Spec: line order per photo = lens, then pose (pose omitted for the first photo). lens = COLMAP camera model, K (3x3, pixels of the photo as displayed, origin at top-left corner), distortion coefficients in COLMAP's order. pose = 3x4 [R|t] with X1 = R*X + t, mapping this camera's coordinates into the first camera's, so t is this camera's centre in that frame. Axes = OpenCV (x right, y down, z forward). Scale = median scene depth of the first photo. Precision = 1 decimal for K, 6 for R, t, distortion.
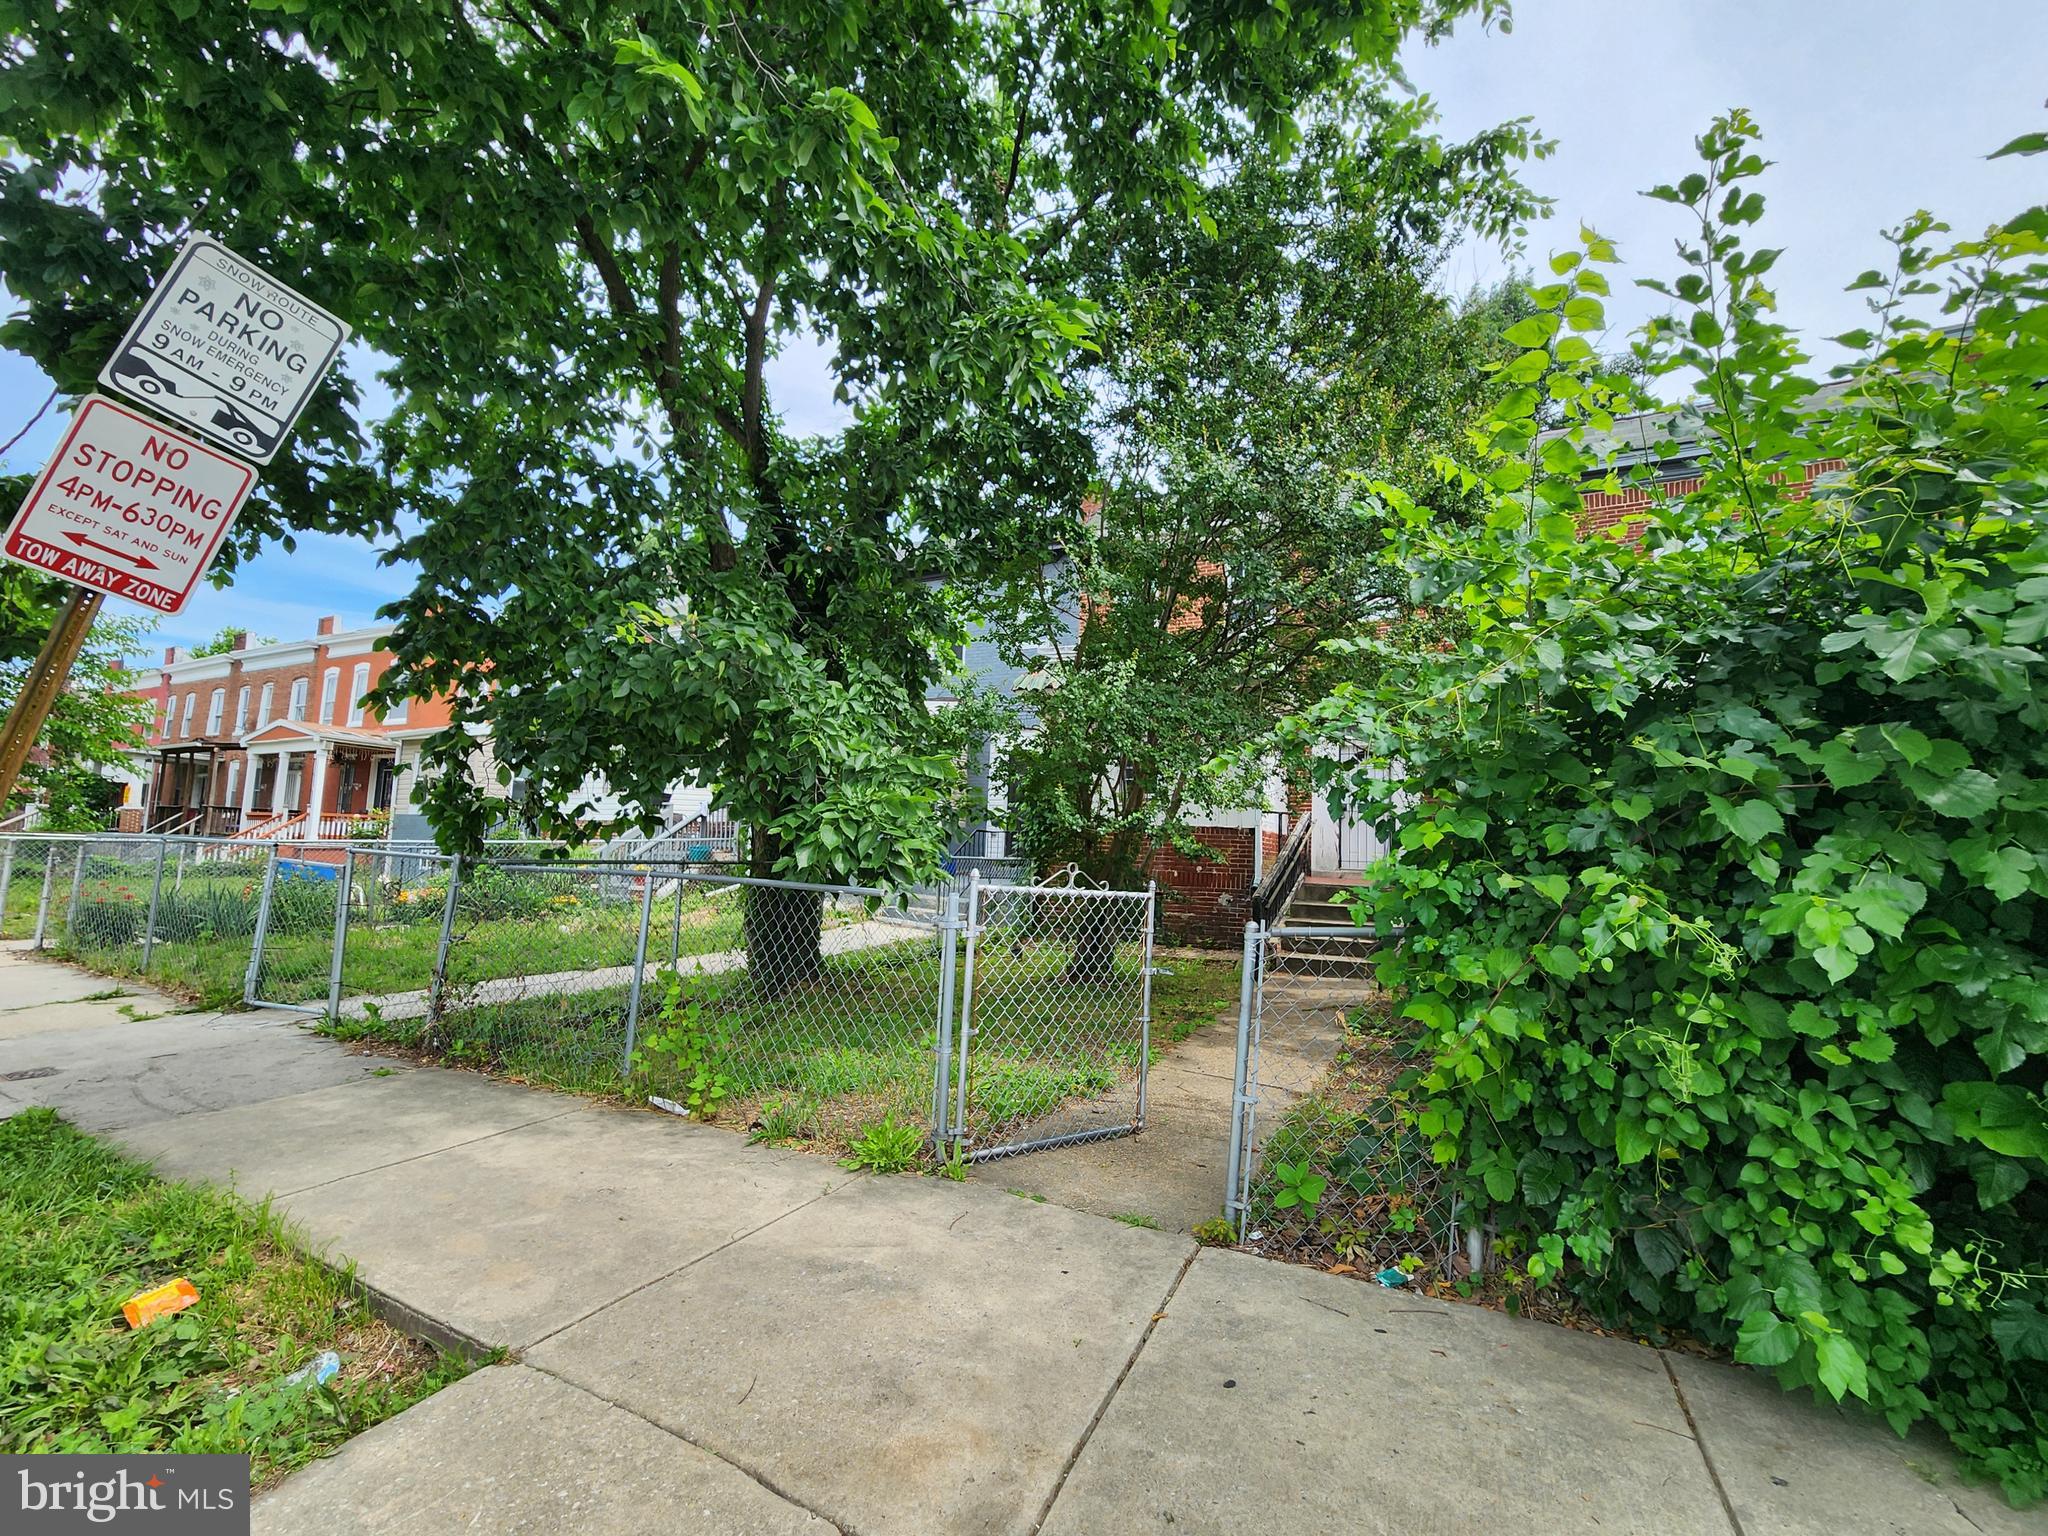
lens RADIAL K [[820.2, 0, 1027.6], [0, 820.2, 777.2], [0, 0, 1]] dist [-0.004354, -0.000465]
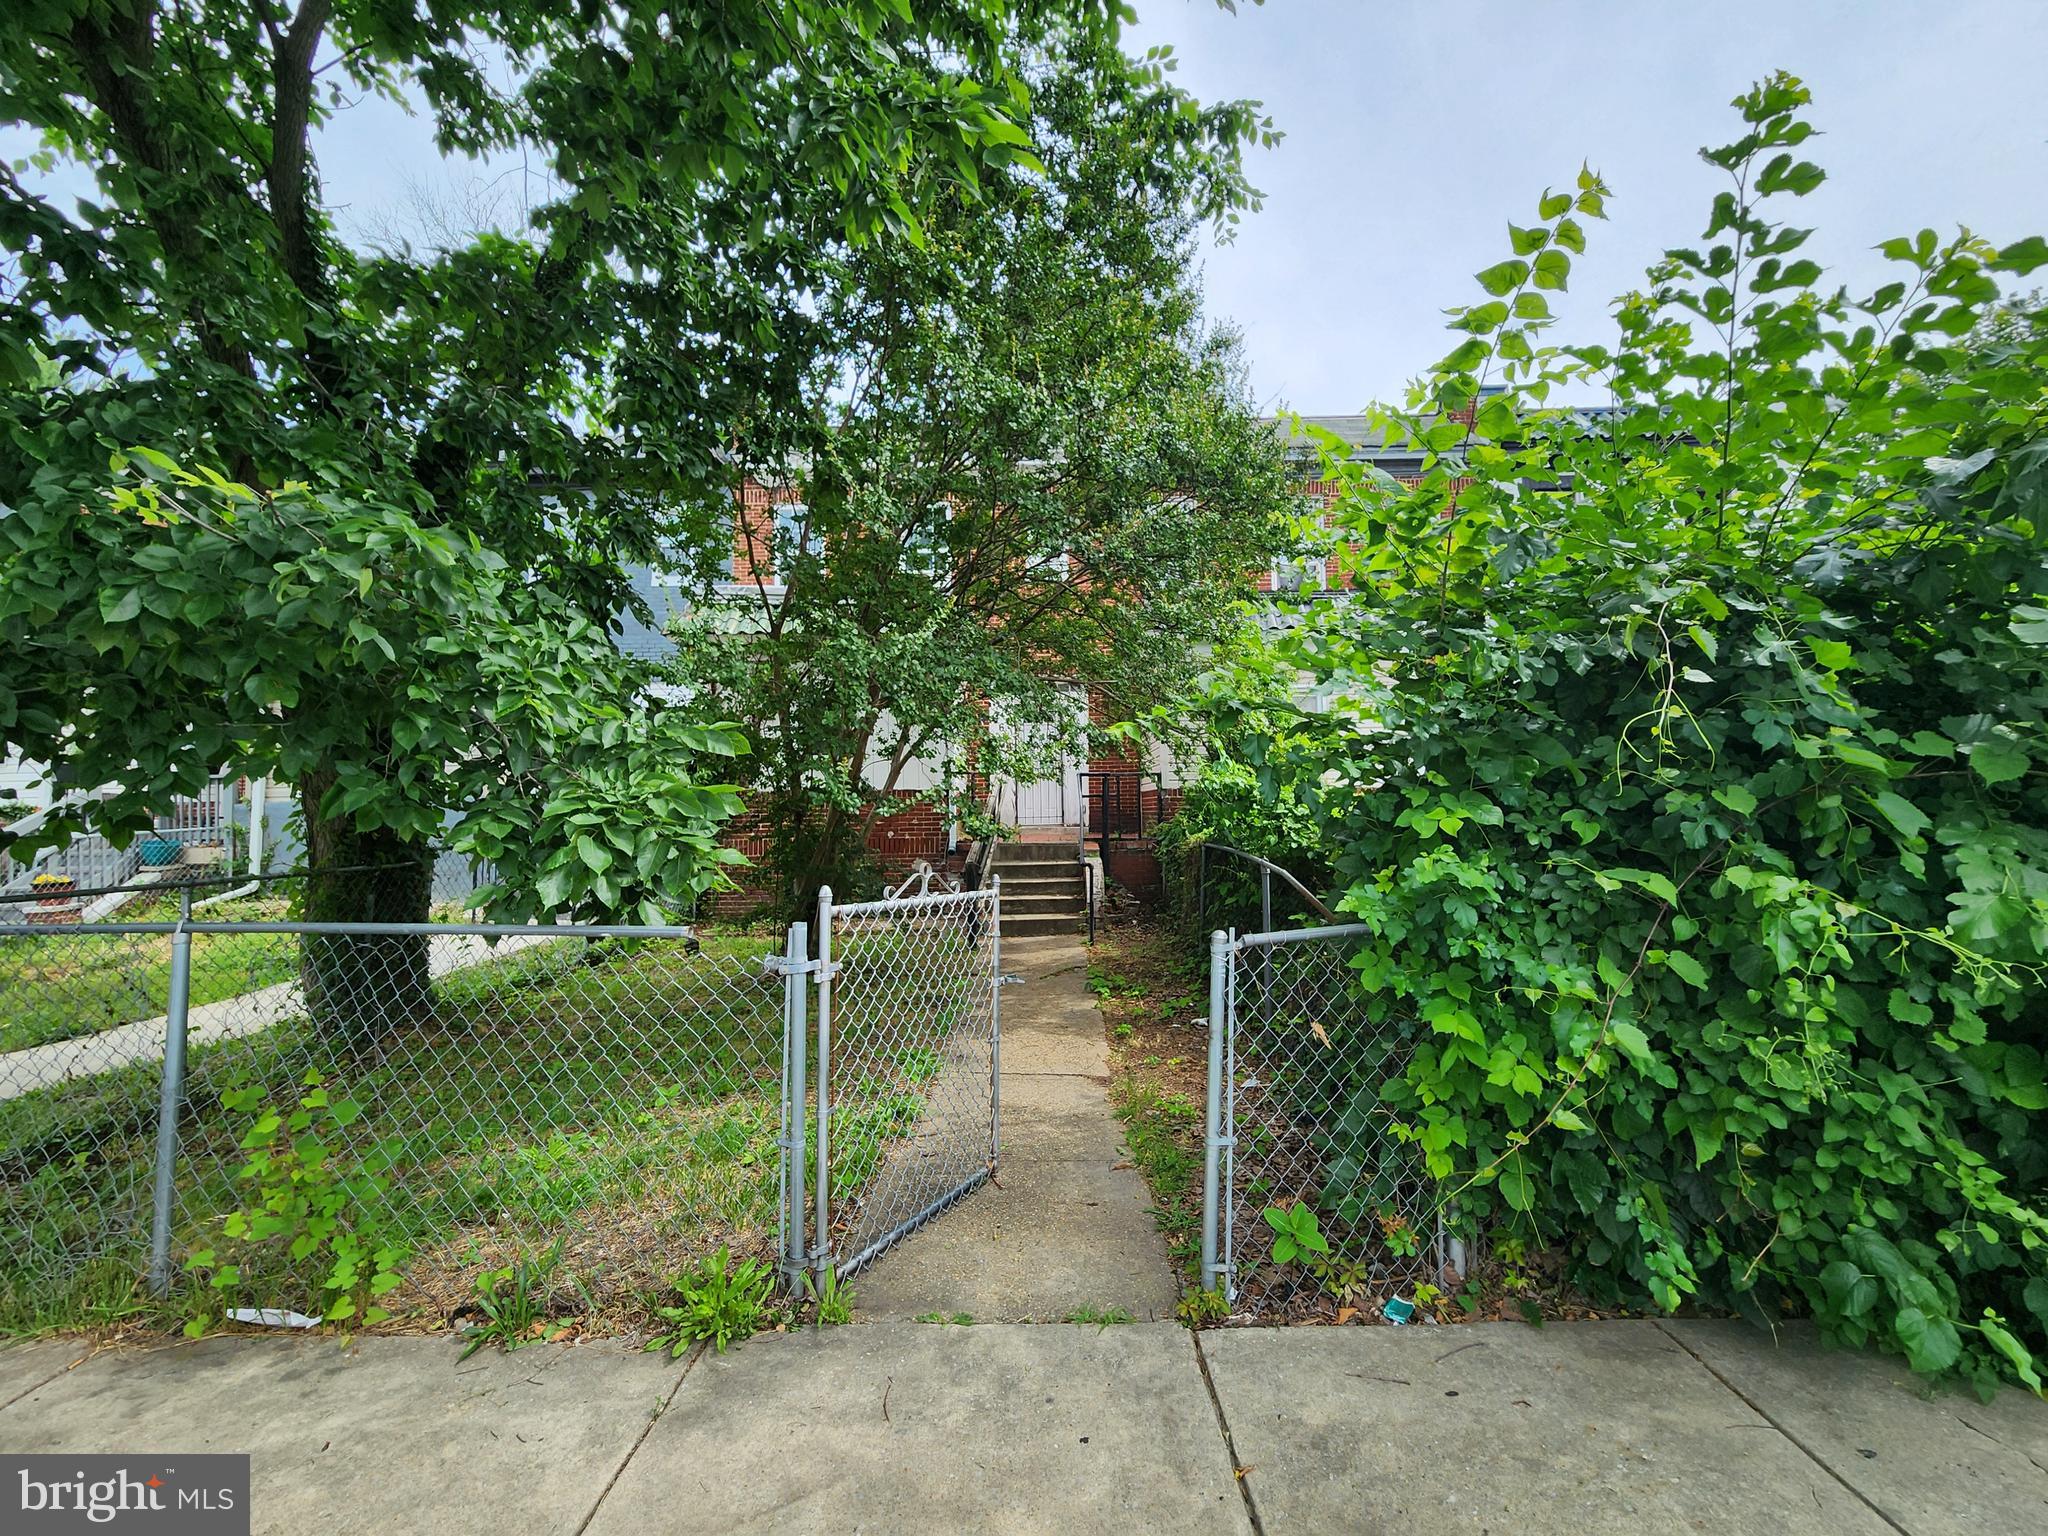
lens RADIAL K [[820.2, 0, 1027.6], [0, 820.2, 777.2], [0, 0, 1]] dist [-0.004354, -0.000465]
pose [[0.899371, -0.027690, 0.436309, -0.192675], [0.004642, 0.998541, 0.053802, -0.019653], [-0.437162, -0.046362, 0.898187, 0.247238]]
